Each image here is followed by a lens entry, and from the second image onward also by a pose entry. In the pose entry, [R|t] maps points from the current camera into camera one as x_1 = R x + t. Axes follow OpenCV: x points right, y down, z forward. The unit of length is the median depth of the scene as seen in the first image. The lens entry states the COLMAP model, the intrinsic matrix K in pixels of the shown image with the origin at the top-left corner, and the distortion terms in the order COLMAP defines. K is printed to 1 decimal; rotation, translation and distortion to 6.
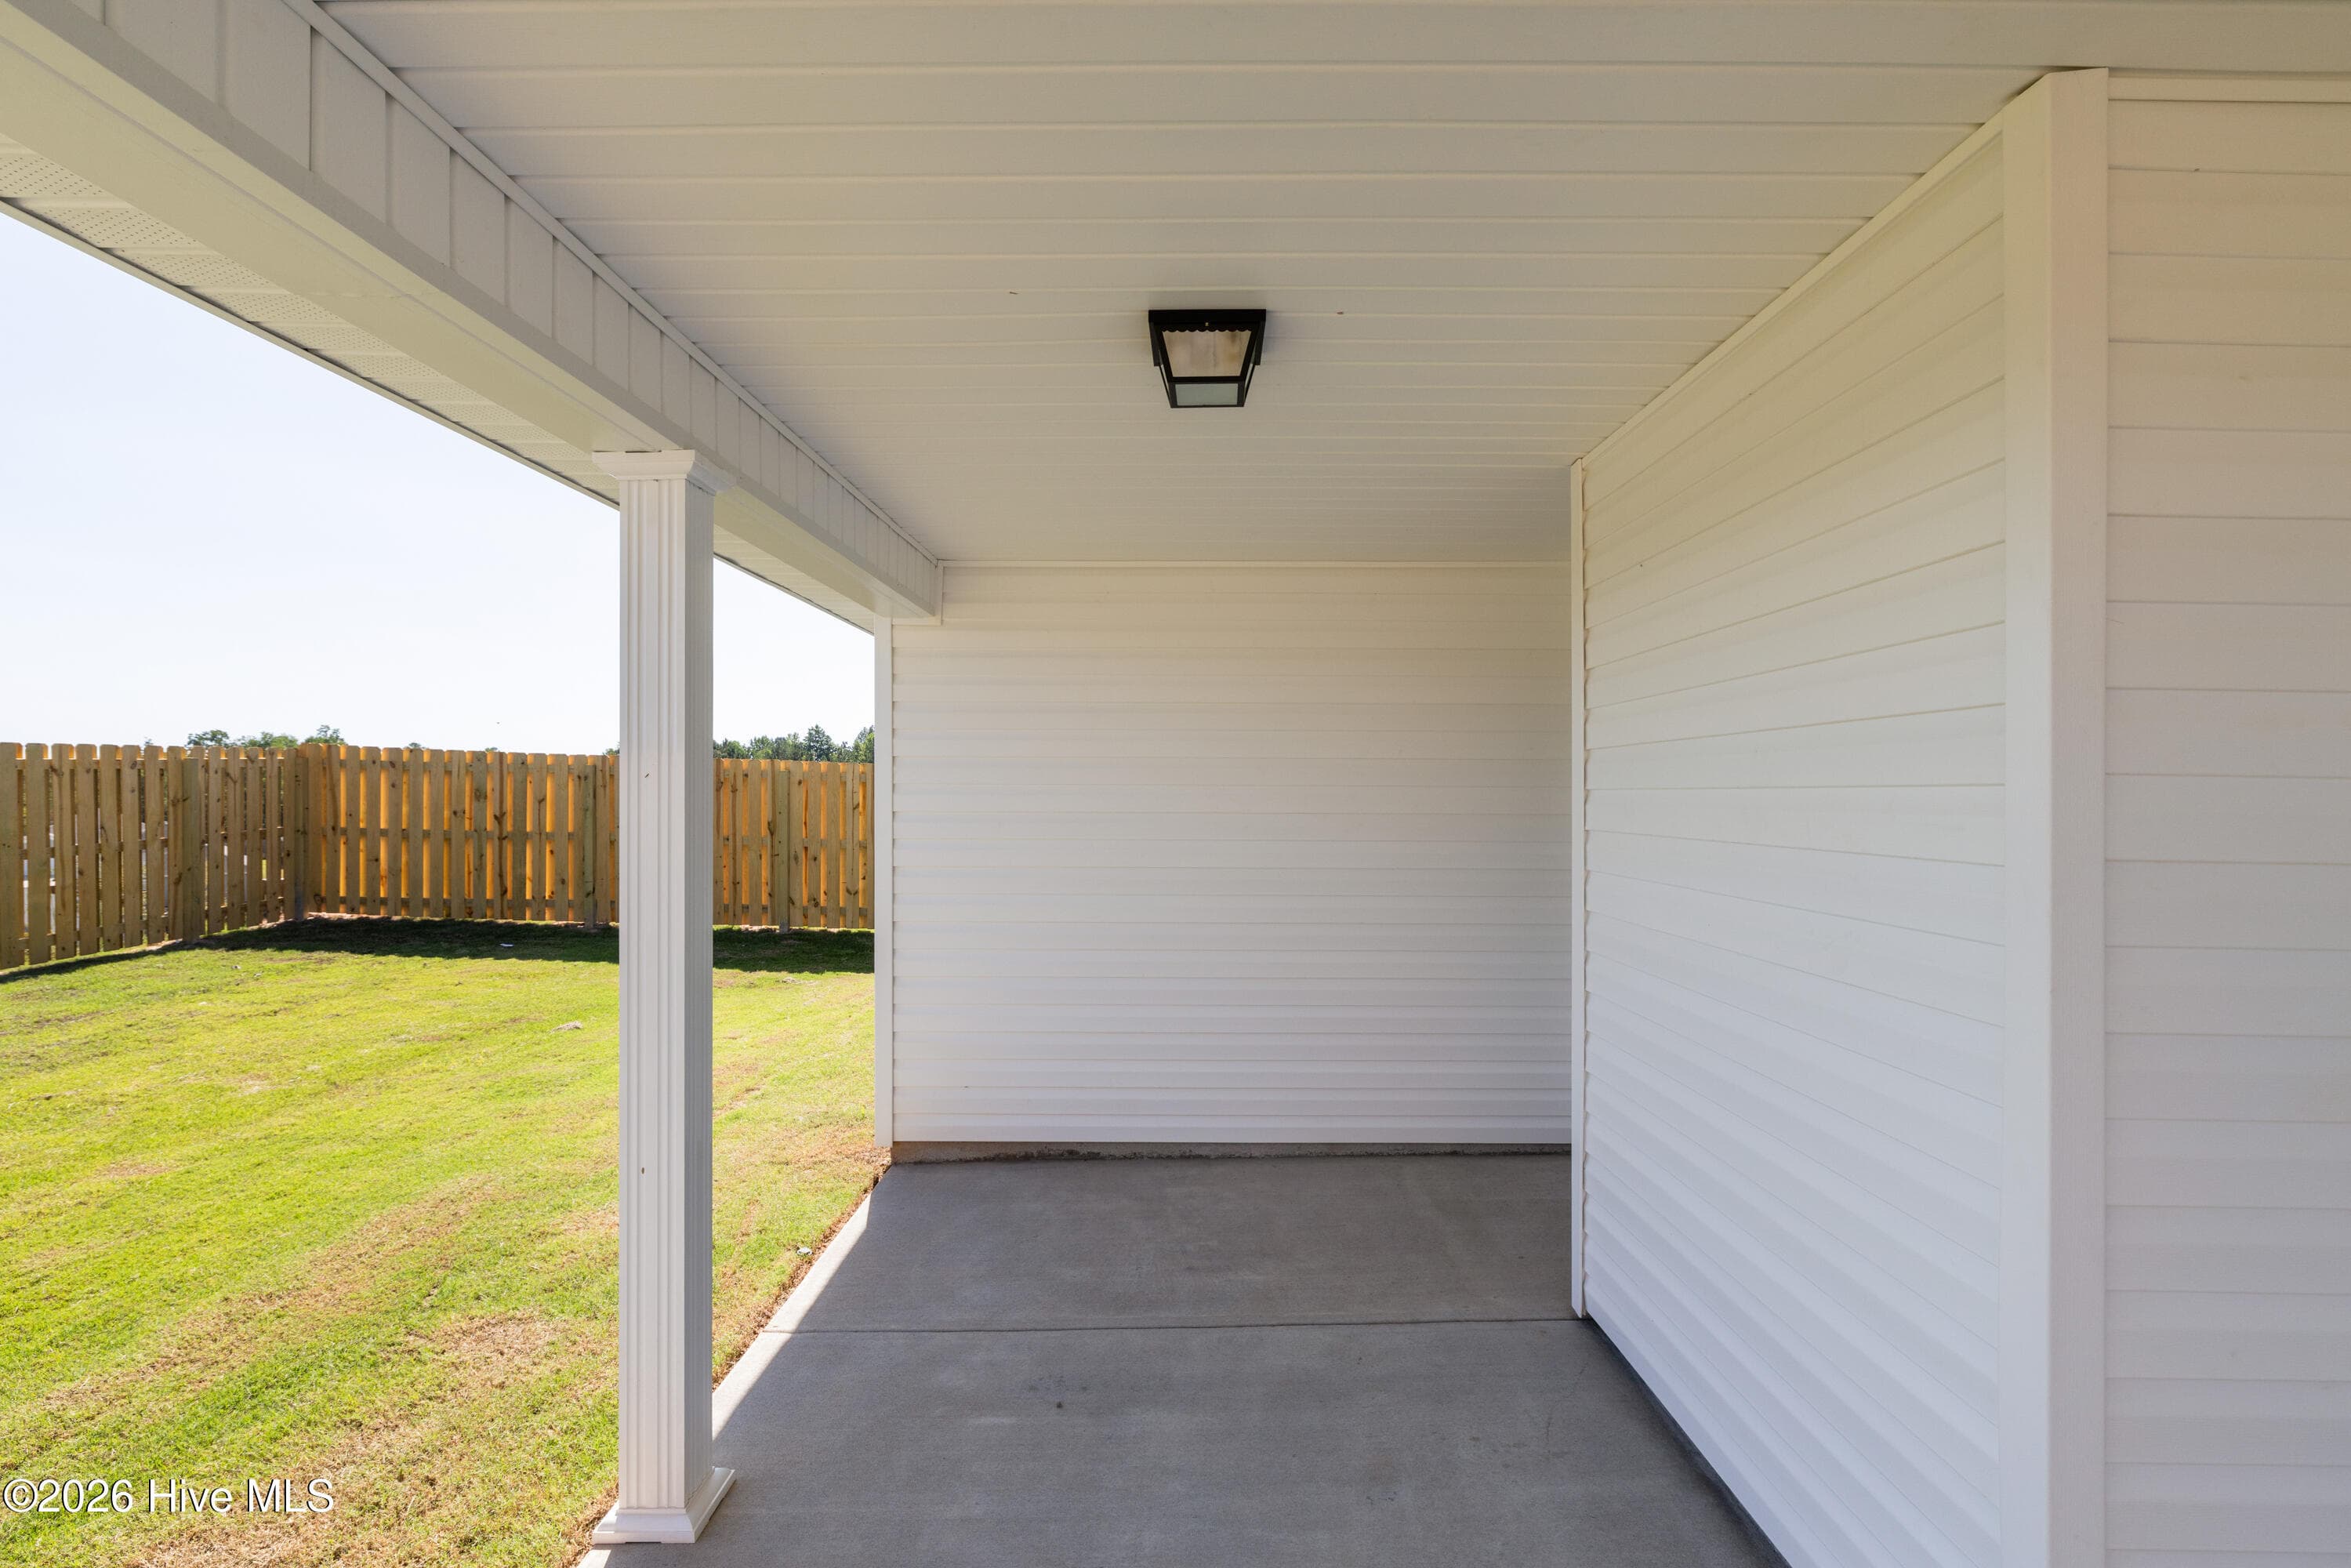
lens RADIAL K [[1100.5, 0, 1174.1], [0, 1100.5, 790.4], [0, 0, 1]] dist [0.001086, -0.000163]
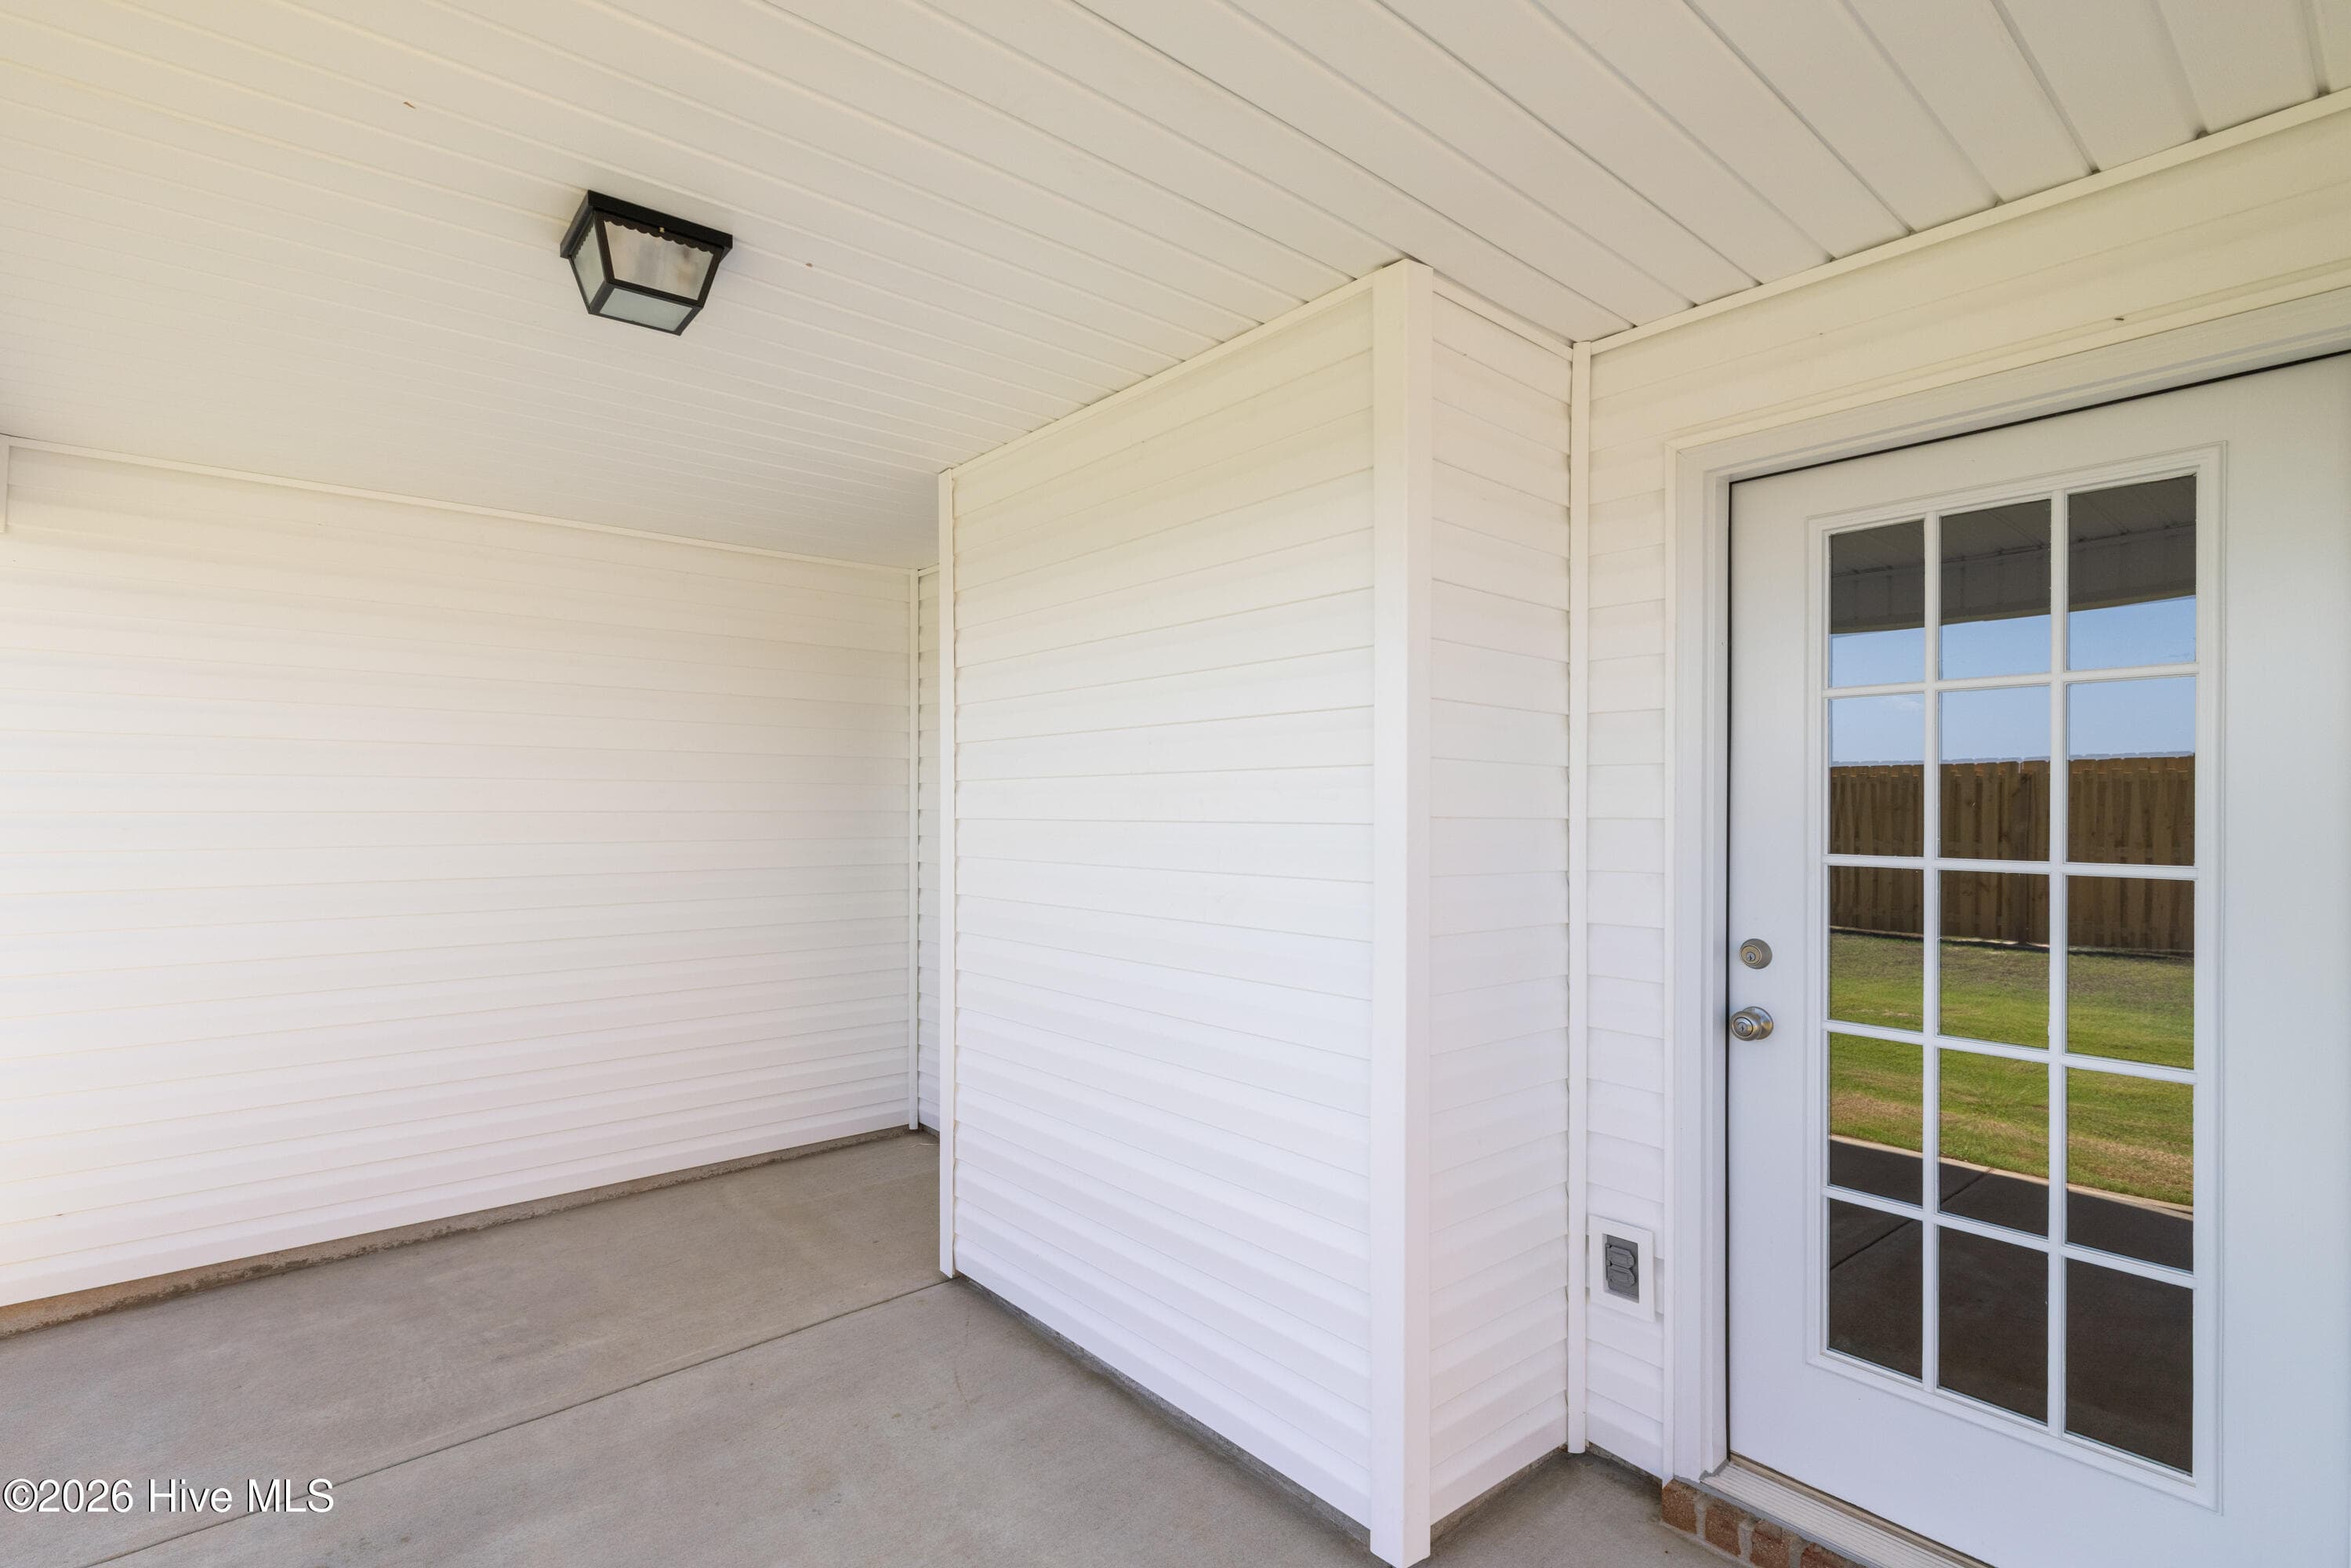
lens RADIAL K [[1098.0, 0, 1178.5], [0, 1098.0, 803.9], [0, 0, 1]] dist [0.000650, -0.000331]
pose [[0.765558, -0.001470, 0.643365, -0.137861], [-0.000401, 0.999996, 0.002763, 0.017316], [-0.643367, -0.002373, 0.765555, 0.046025]]
